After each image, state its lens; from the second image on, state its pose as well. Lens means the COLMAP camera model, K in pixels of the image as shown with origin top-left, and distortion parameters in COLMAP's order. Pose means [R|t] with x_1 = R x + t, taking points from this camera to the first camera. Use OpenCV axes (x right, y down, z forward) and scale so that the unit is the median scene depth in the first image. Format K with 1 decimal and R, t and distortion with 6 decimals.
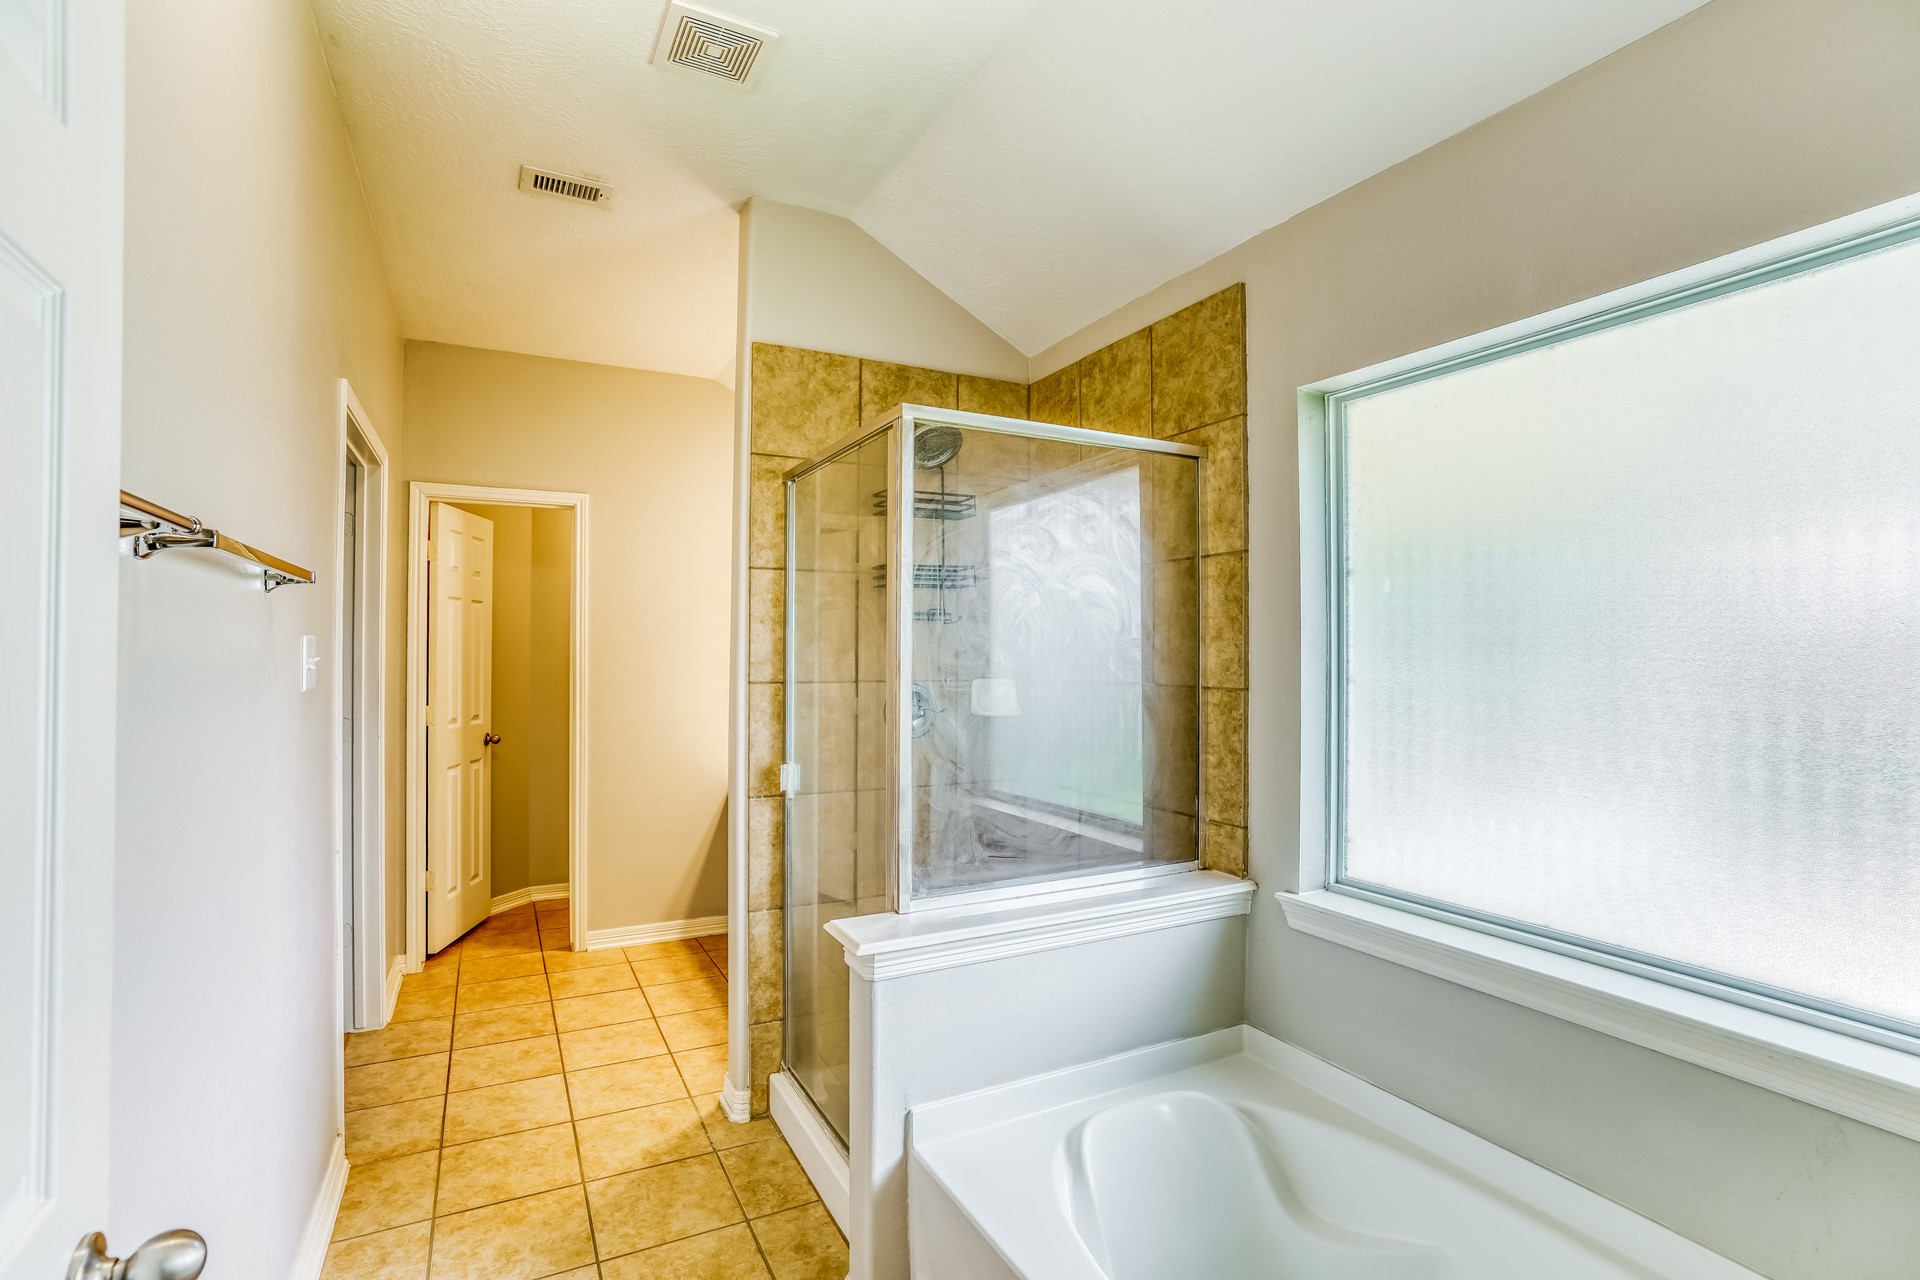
lens RADIAL K [[887.7, 0, 954.0], [0, 887.7, 645.1], [0, 0, 1]] dist [-0.016589, 0.001522]
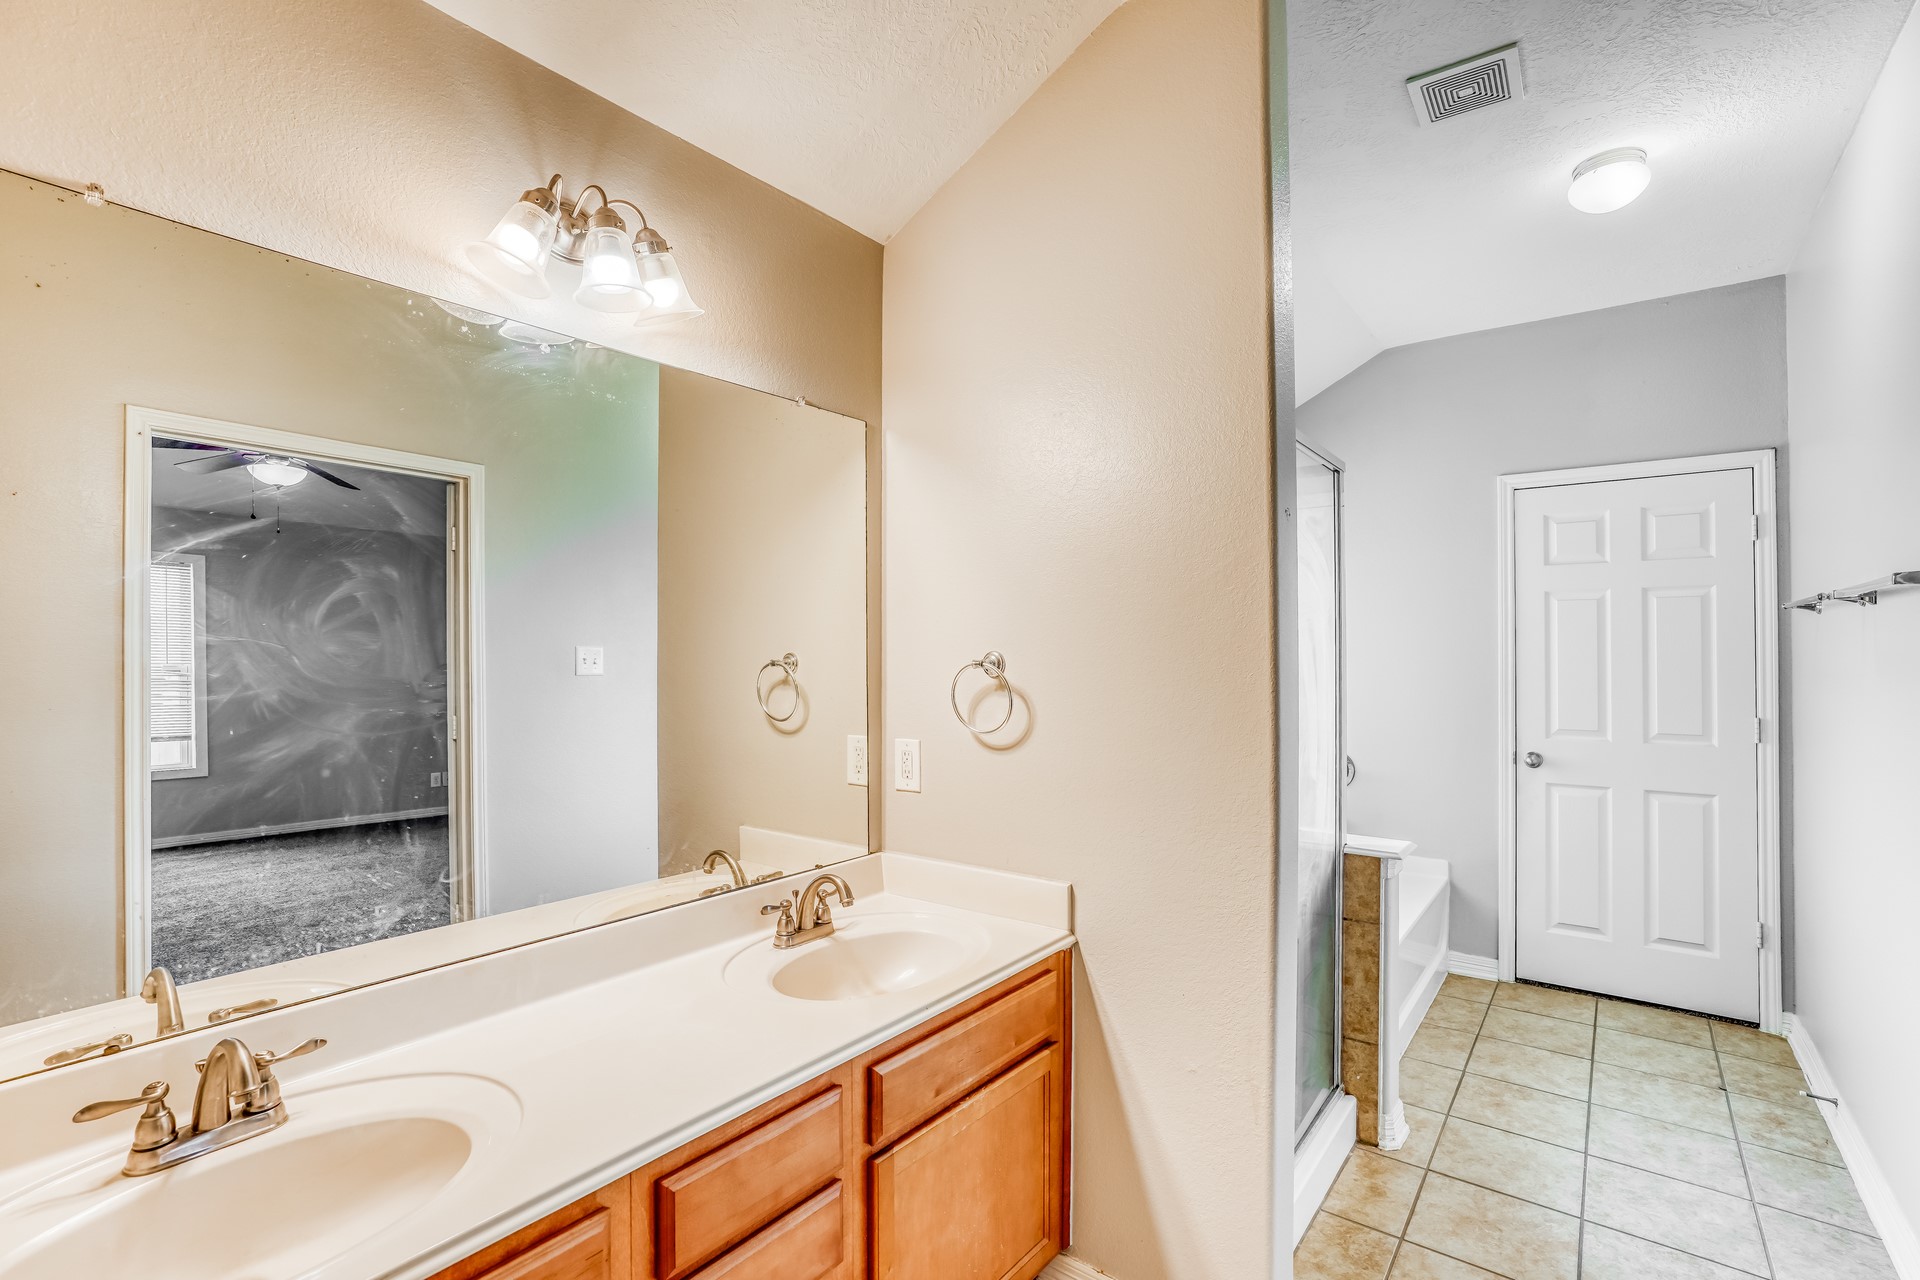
lens RADIAL K [[887.7, 0, 960.3], [0, 887.7, 642.5], [0, 0, 1]] dist [-0.016589, 0.001522]
pose [[-0.430464, 0.006565, 0.902584, -0.855647], [-0.003170, 0.999956, -0.008786, 0.014222], [-0.902602, -0.006643, -0.430424, 1.769418]]
